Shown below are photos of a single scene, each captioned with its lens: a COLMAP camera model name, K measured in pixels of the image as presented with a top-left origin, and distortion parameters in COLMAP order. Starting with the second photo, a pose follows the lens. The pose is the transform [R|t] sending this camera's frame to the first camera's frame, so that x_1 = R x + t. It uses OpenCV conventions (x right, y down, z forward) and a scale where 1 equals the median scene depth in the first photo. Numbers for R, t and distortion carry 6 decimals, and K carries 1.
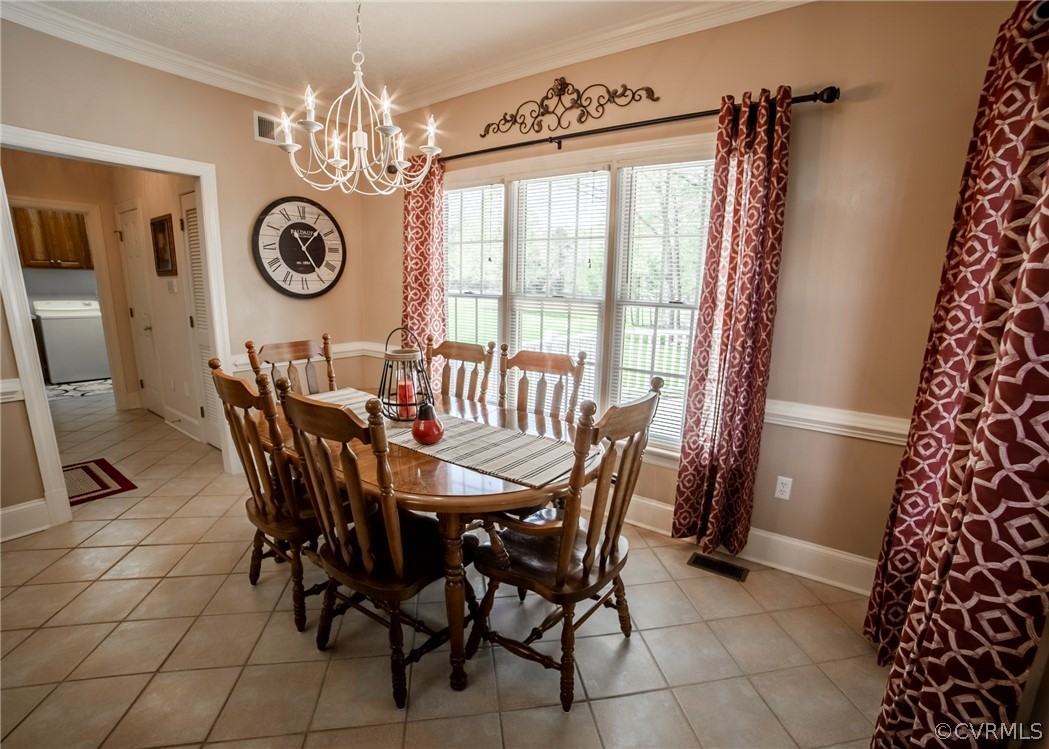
lens RADIAL K [[464.2, 0, 513.4], [0, 464.2, 377.8], [0, 0, 1]] dist [-0.097836, 0.035978]
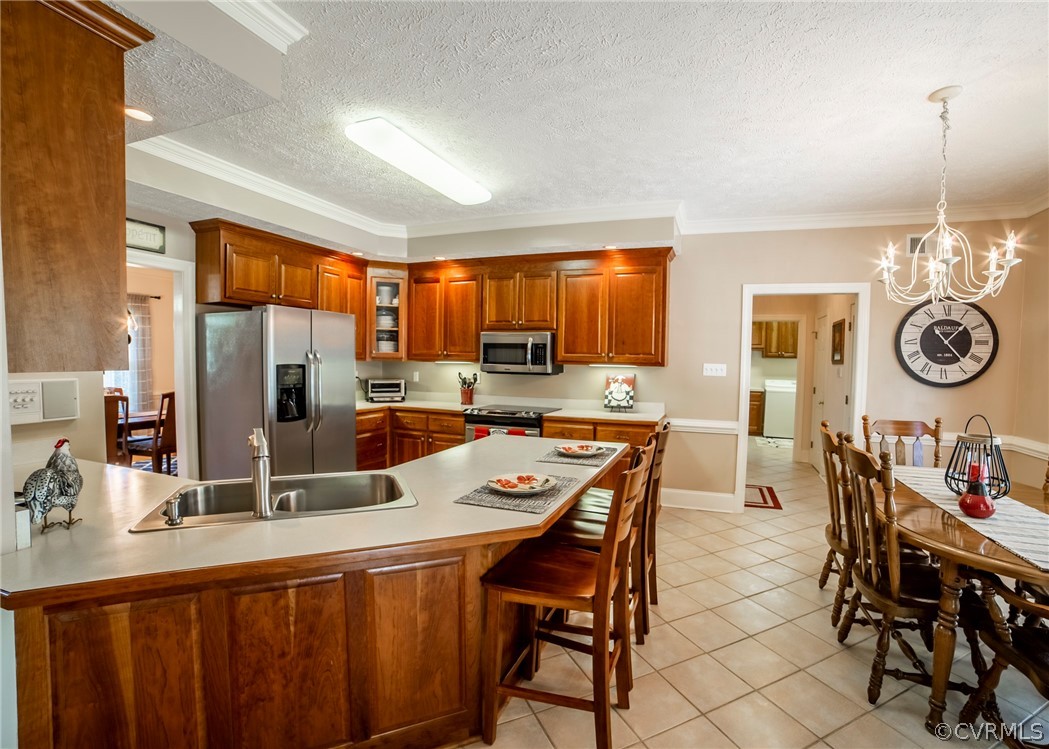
lens RADIAL K [[449.4, 0, 542.9], [0, 449.4, 377.9], [0, 0, 1]] dist [-0.091557, 0.024218]
pose [[0.249456, 0.024689, -0.968071, 0.289110], [-0.207599, 0.977797, -0.028558, 0.032623], [0.945872, 0.208095, 0.249043, -0.168358]]
